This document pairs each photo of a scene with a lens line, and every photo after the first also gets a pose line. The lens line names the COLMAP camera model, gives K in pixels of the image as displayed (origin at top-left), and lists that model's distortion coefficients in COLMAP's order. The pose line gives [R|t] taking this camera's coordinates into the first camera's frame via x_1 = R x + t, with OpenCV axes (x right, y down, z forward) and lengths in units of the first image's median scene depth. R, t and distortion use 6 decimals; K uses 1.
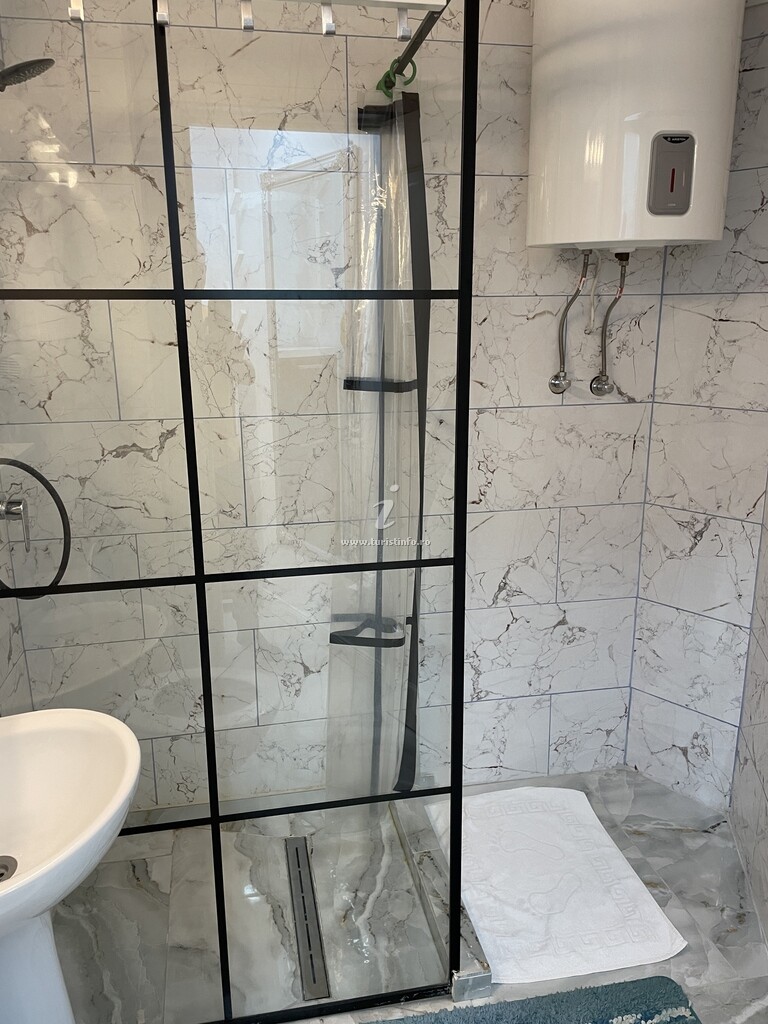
lens RADIAL K [[771.6, 0, 385.6], [0, 771.6, 503.8], [0, 0, 1]] dist [0.091882, -0.130158]
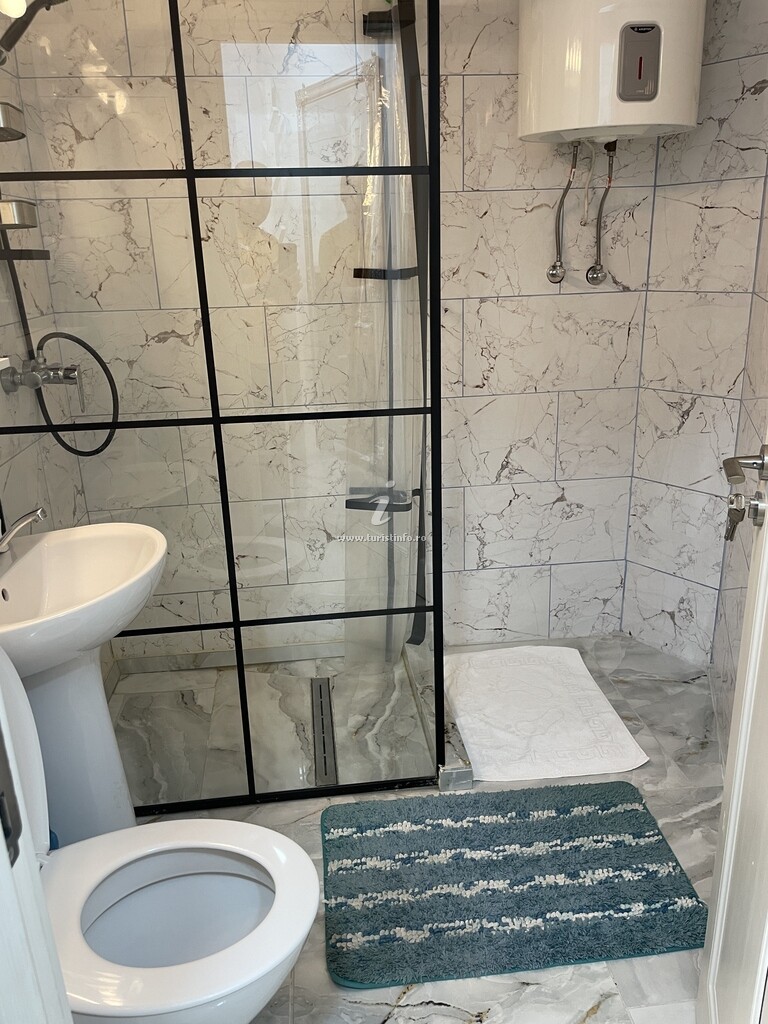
lens RADIAL K [[763.4, 0, 386.9], [0, 763.4, 496.3], [0, 0, 1]] dist [0.085279, -0.118225]
pose [[0.996843, 0.003501, -0.079321, 0.077422], [0.001904, 0.997686, 0.067958, 0.085393], [0.079376, -0.067895, 0.994530, -0.112962]]
